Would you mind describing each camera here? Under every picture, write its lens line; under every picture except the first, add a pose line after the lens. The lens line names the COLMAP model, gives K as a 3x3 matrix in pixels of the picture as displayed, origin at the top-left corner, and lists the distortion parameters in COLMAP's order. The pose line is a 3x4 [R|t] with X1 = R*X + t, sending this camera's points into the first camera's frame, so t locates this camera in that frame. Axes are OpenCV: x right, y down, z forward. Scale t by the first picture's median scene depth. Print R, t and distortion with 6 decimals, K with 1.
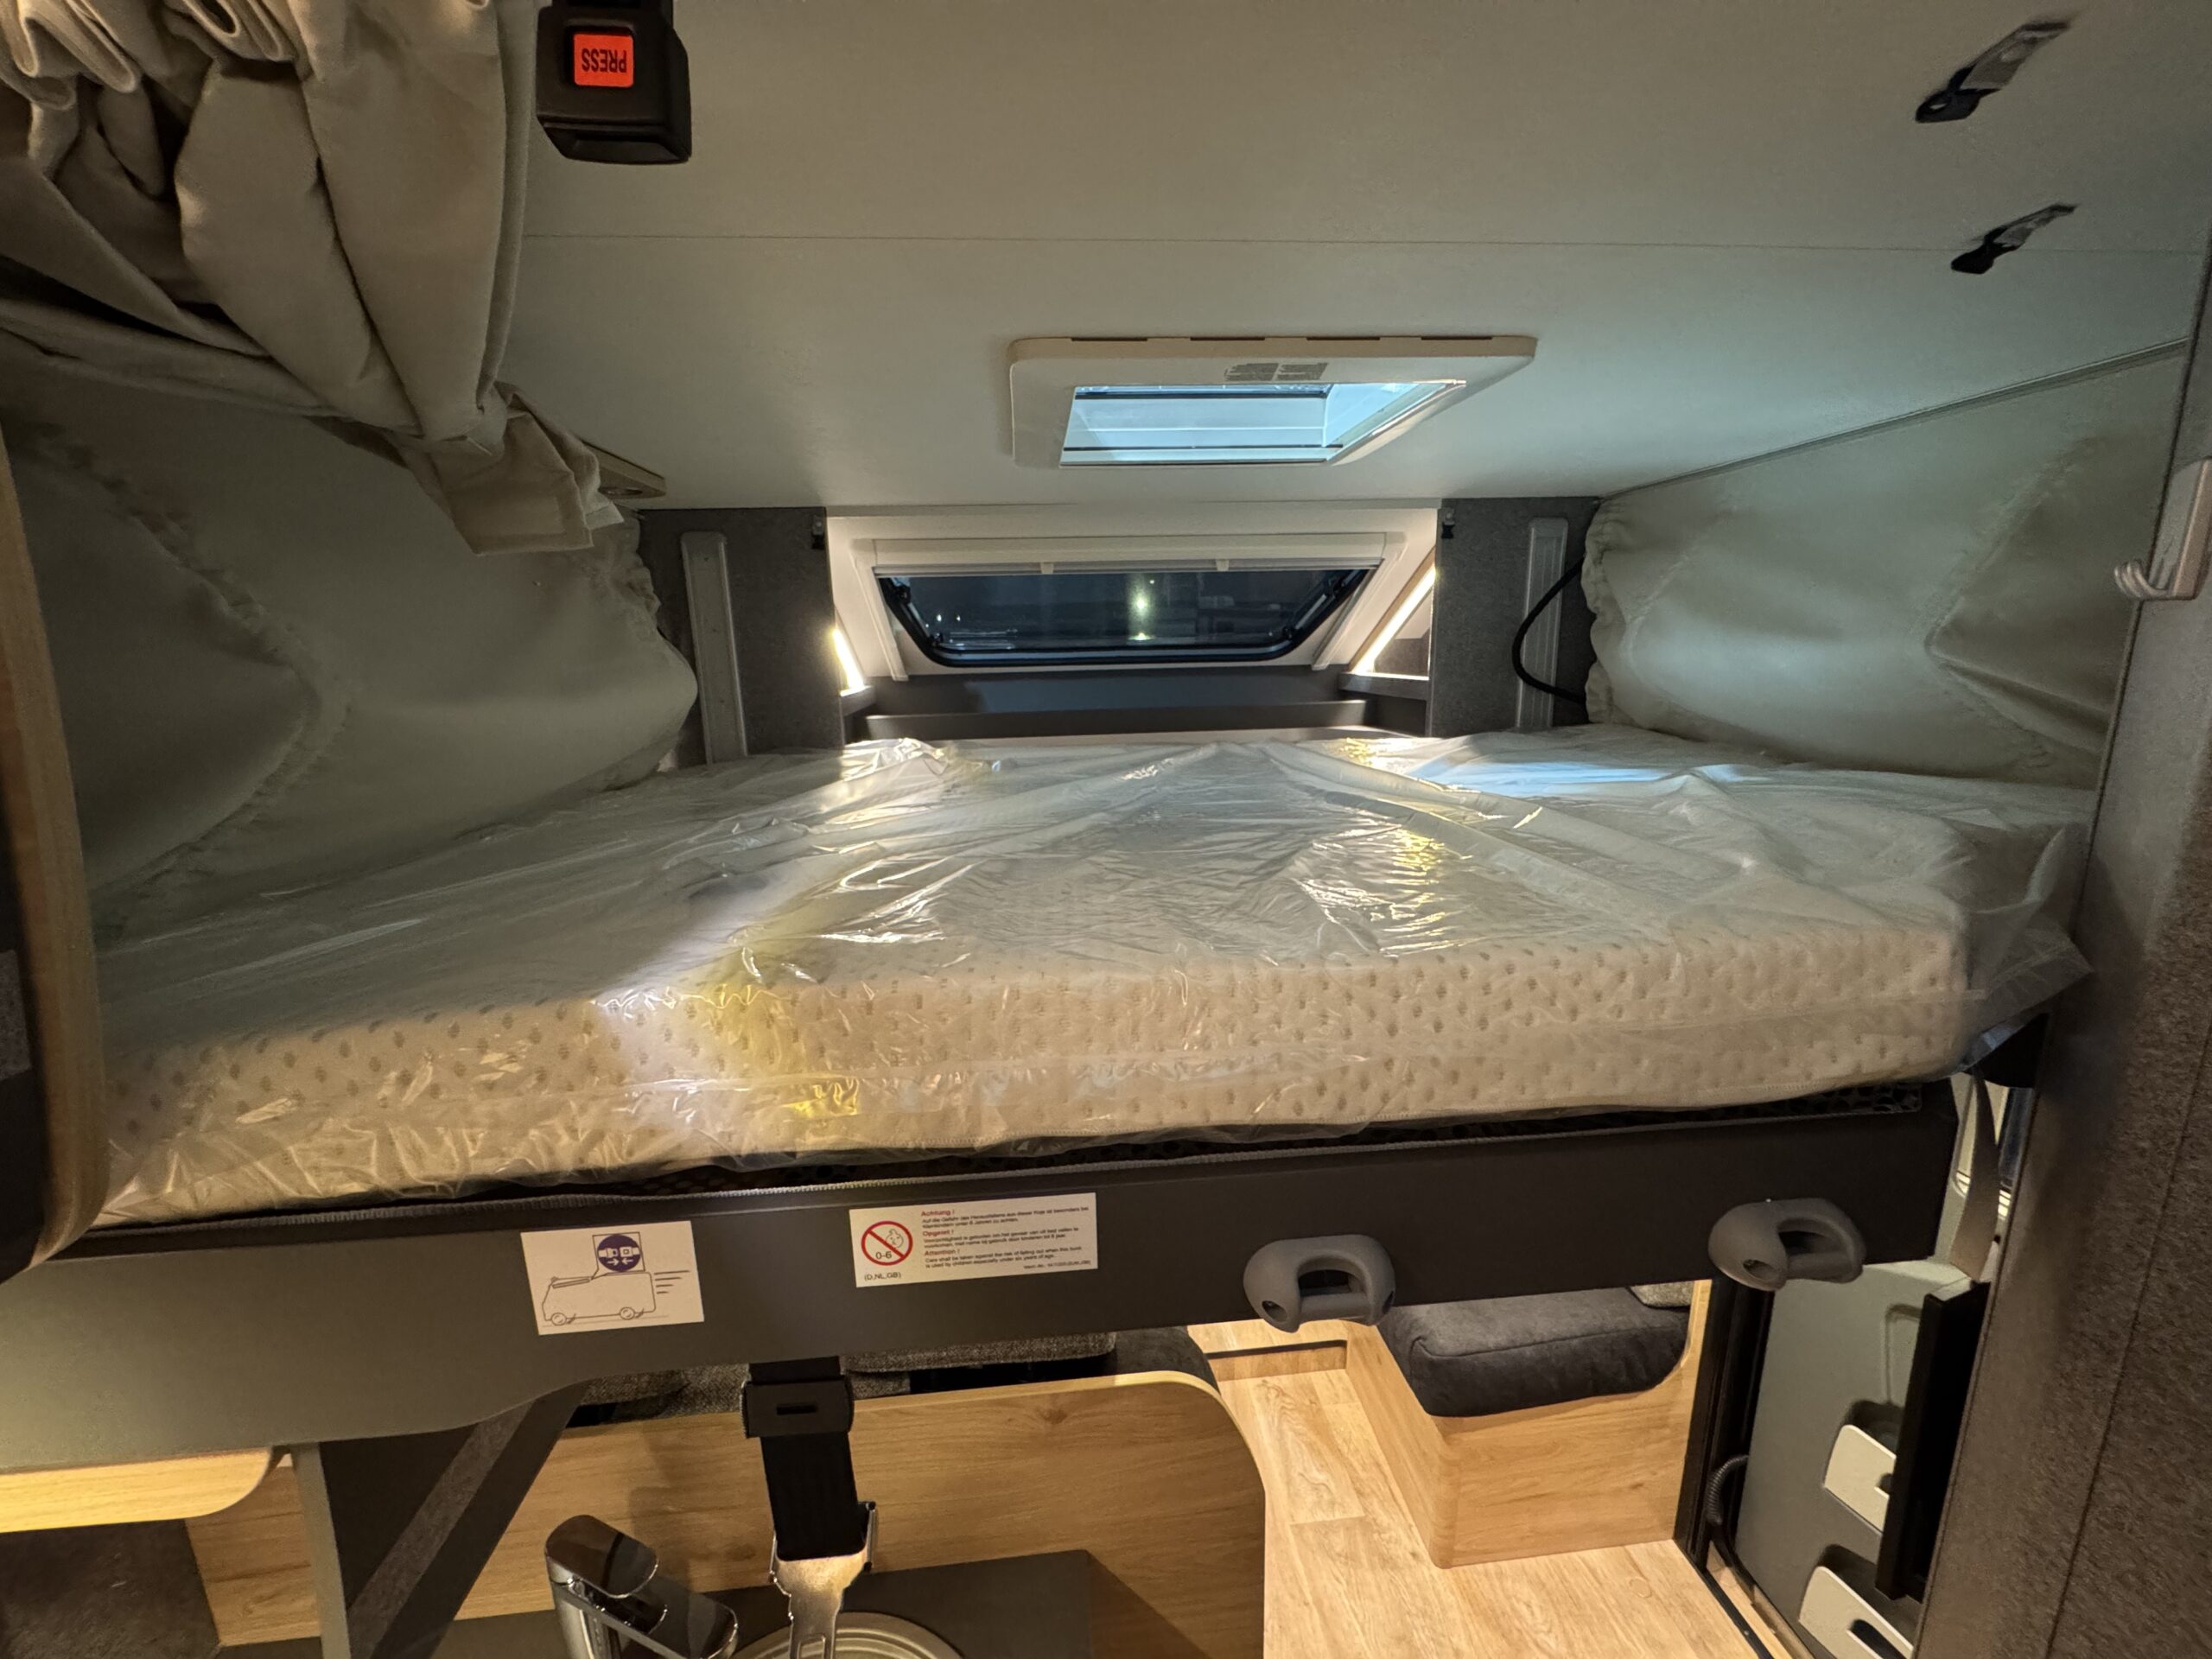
lens RADIAL K [[878.3, 0, 1098.3], [0, 878.3, 843.1], [0, 0, 1]] dist [-0.004124, -0.000068]
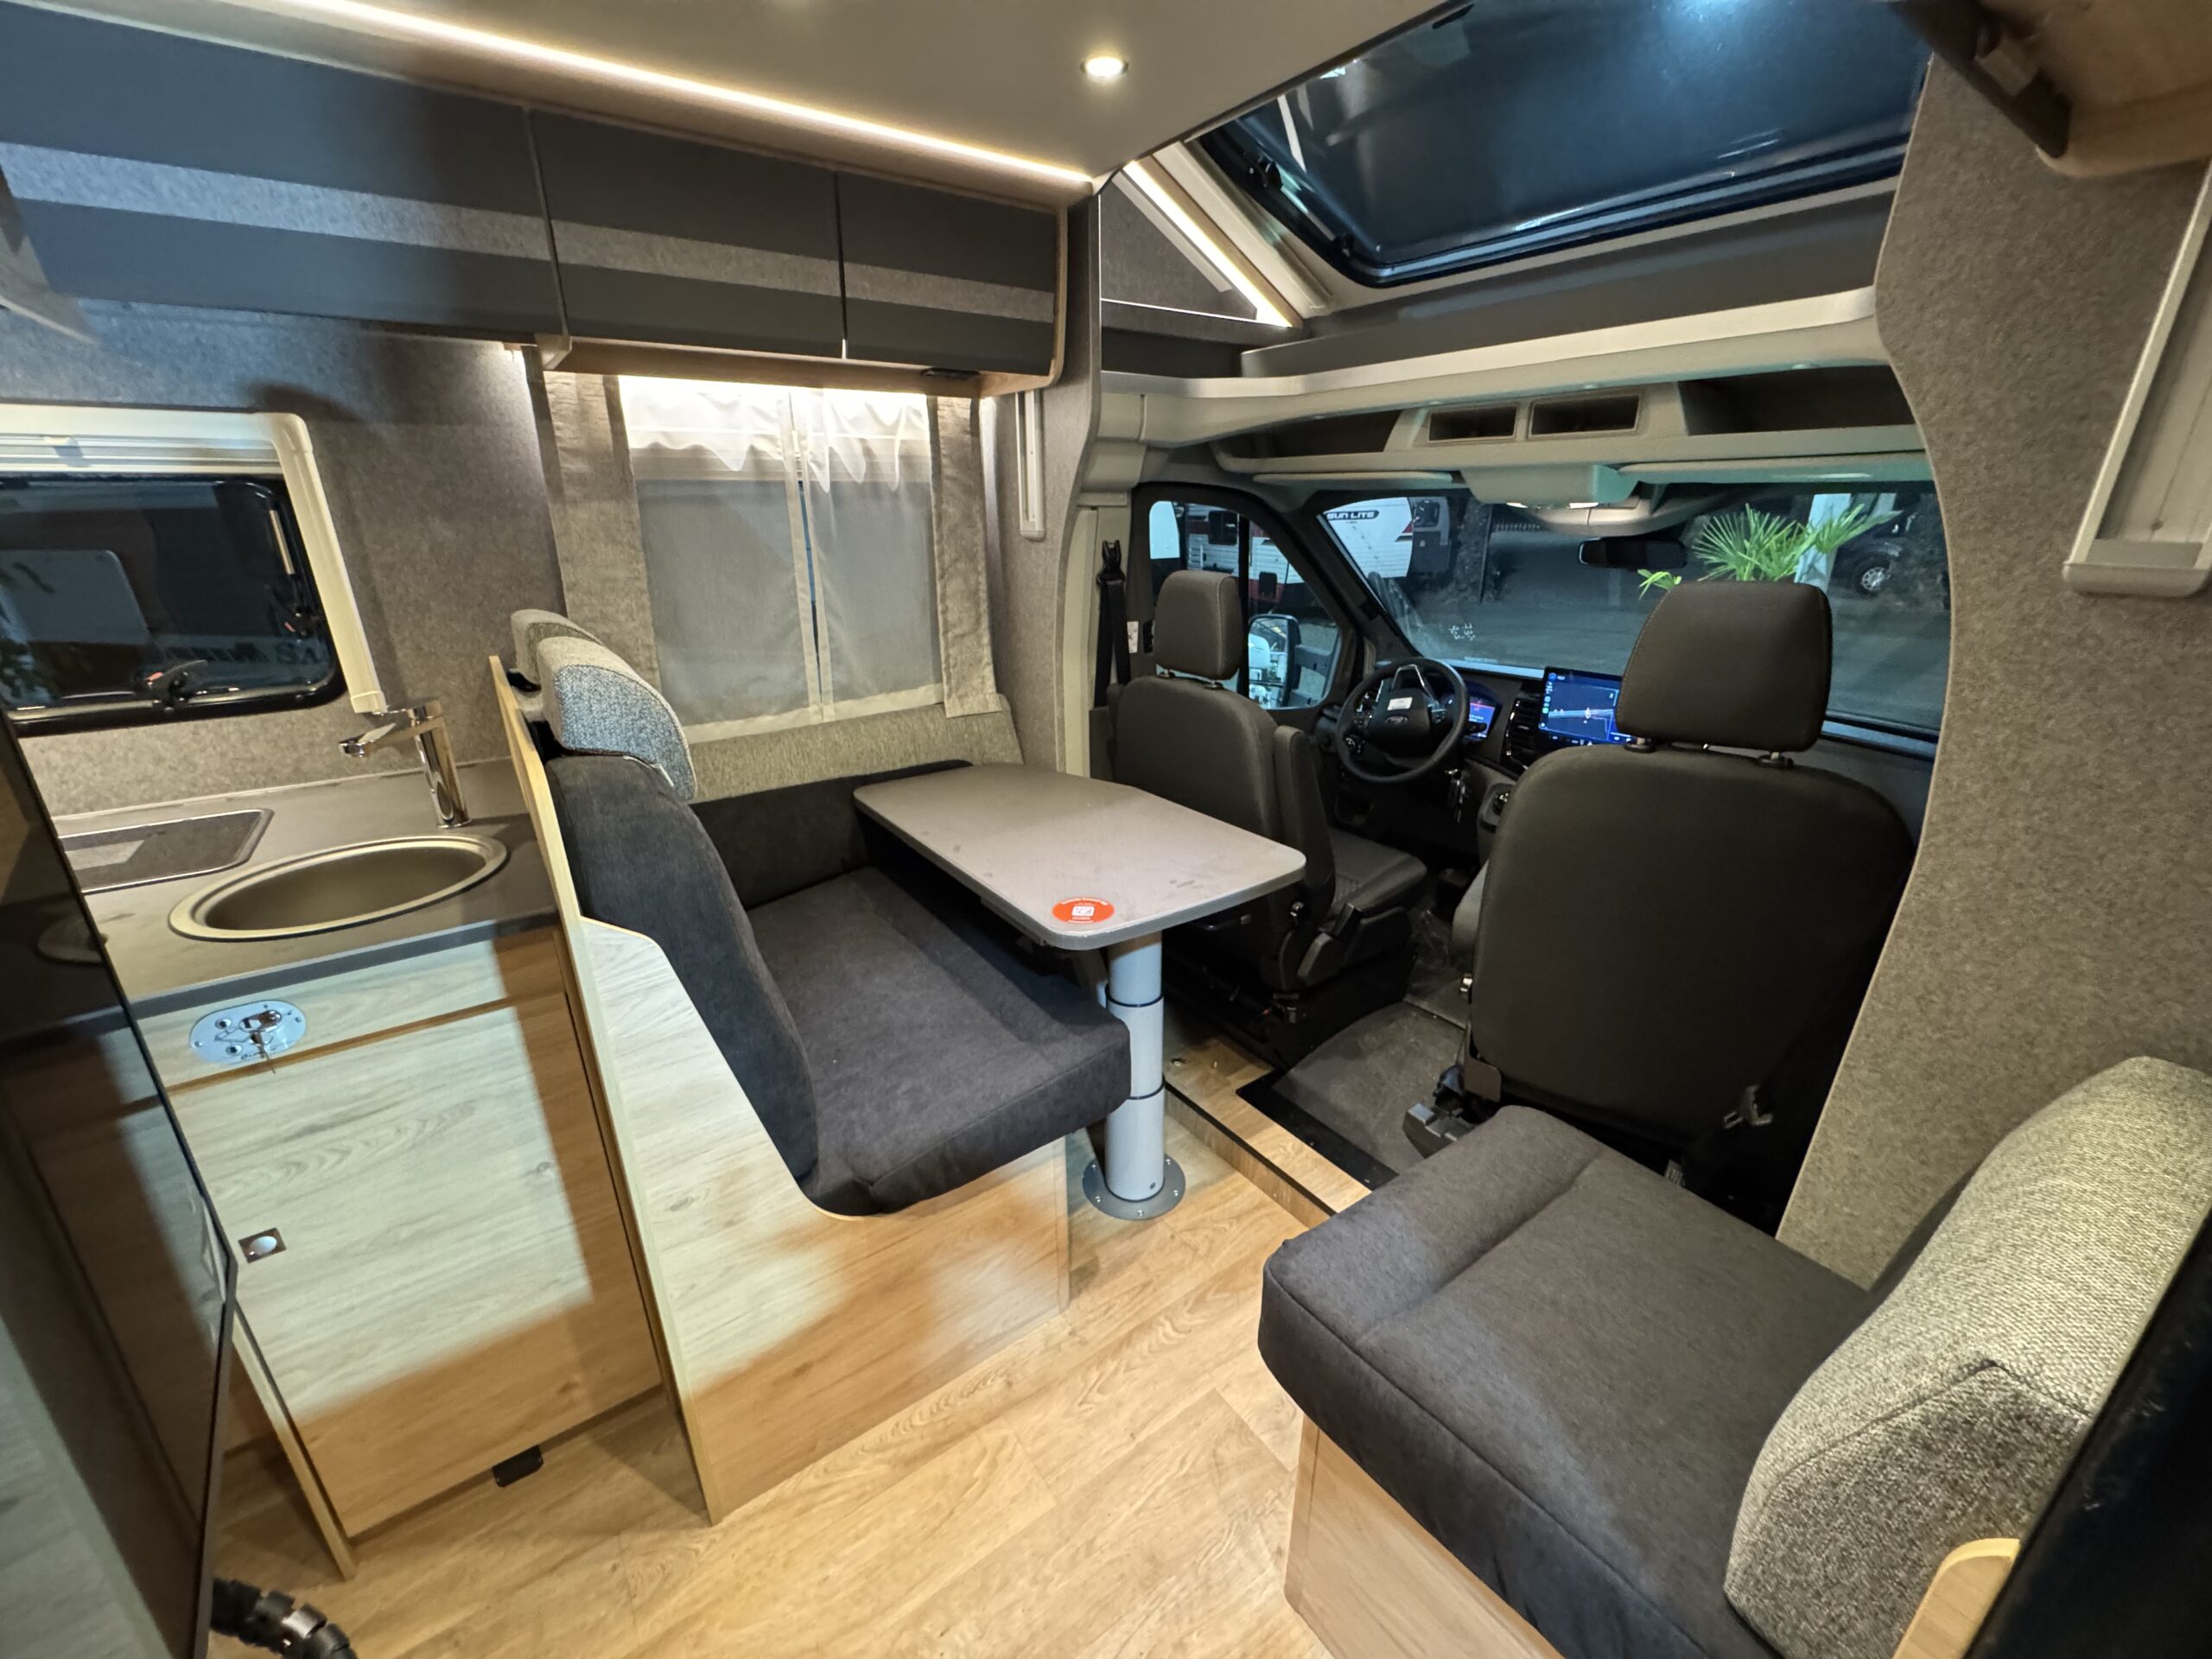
lens RADIAL K [[878.3, 0, 1104.8], [0, 878.3, 828.2], [0, 0, 1]] dist [-0.004124, -0.000068]
pose [[0.509416, 0.315014, -0.800788, 0.667054], [-0.187705, 0.948855, 0.253853, 0.142953], [0.839799, 0.020995, 0.542492, 0.520947]]
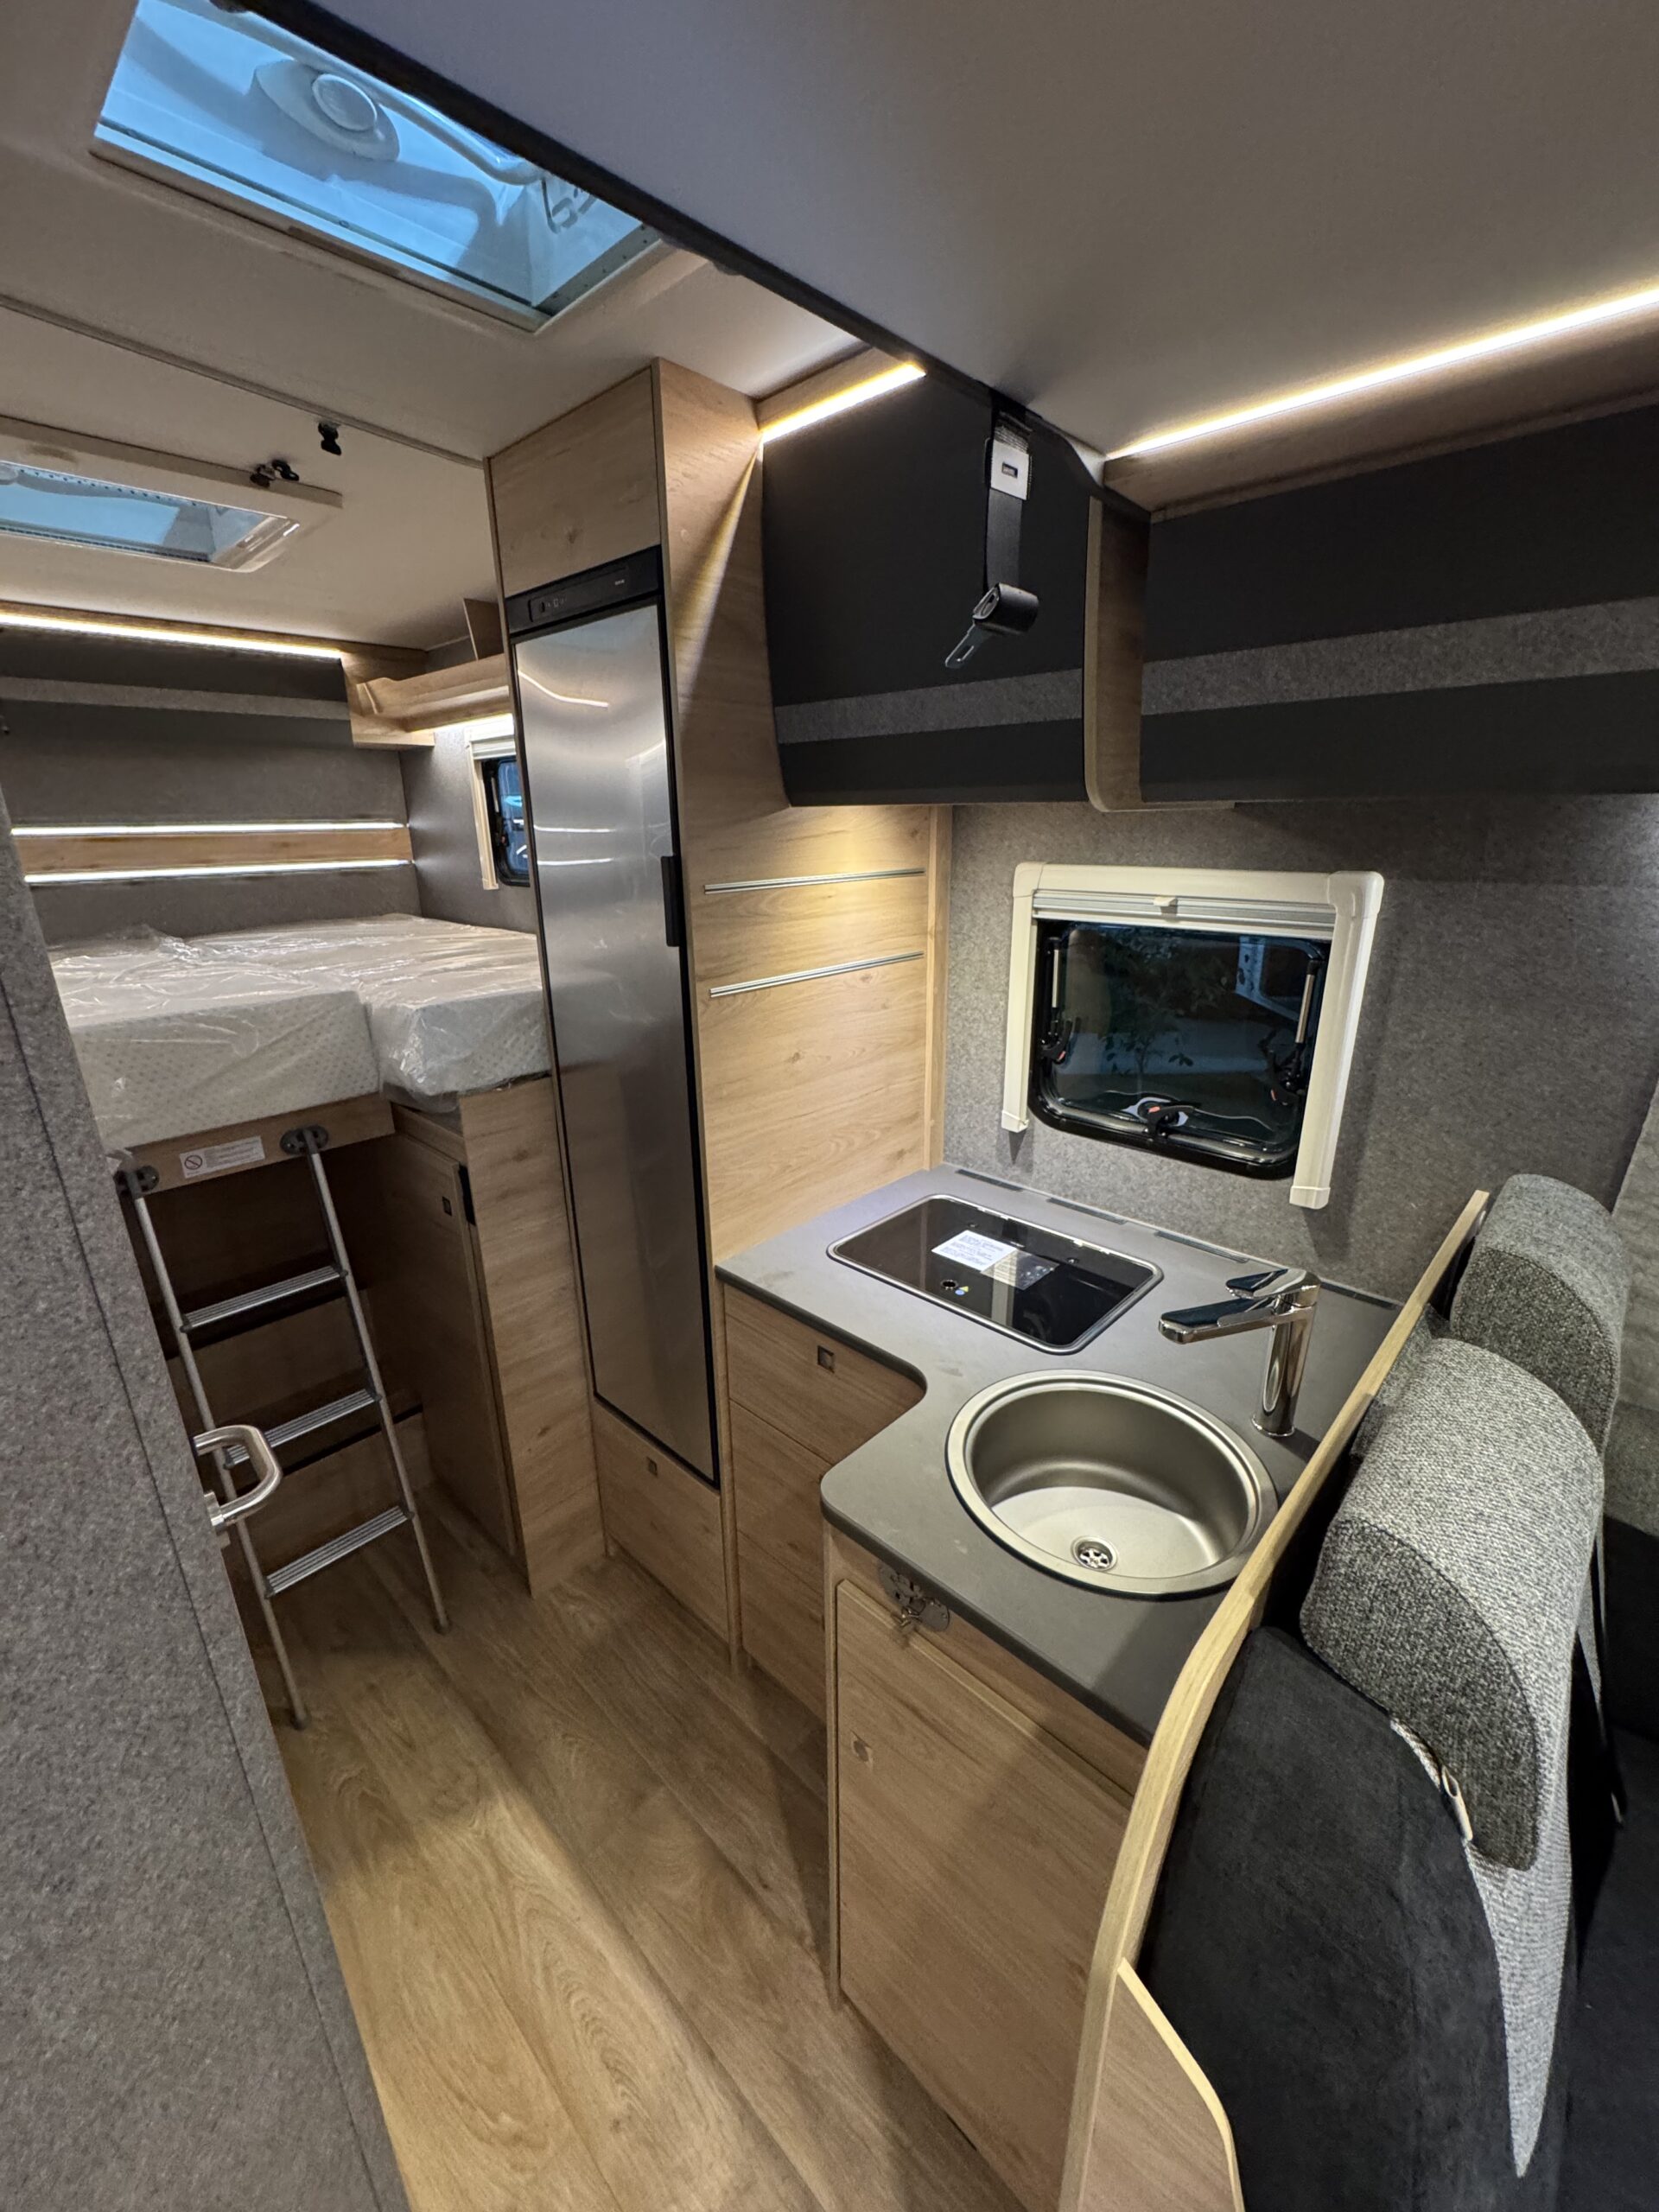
lens RADIAL K [[878.3, 0, 830.5], [0, 878.3, 1101.0], [0, 0, 1]] dist [-0.004124, -0.000068]
pose [[-0.745997, 0.234589, -0.623262, 0.287926], [-0.114240, 0.876948, 0.466810, 0.013623], [0.656077, 0.419441, -0.627401, 0.542008]]
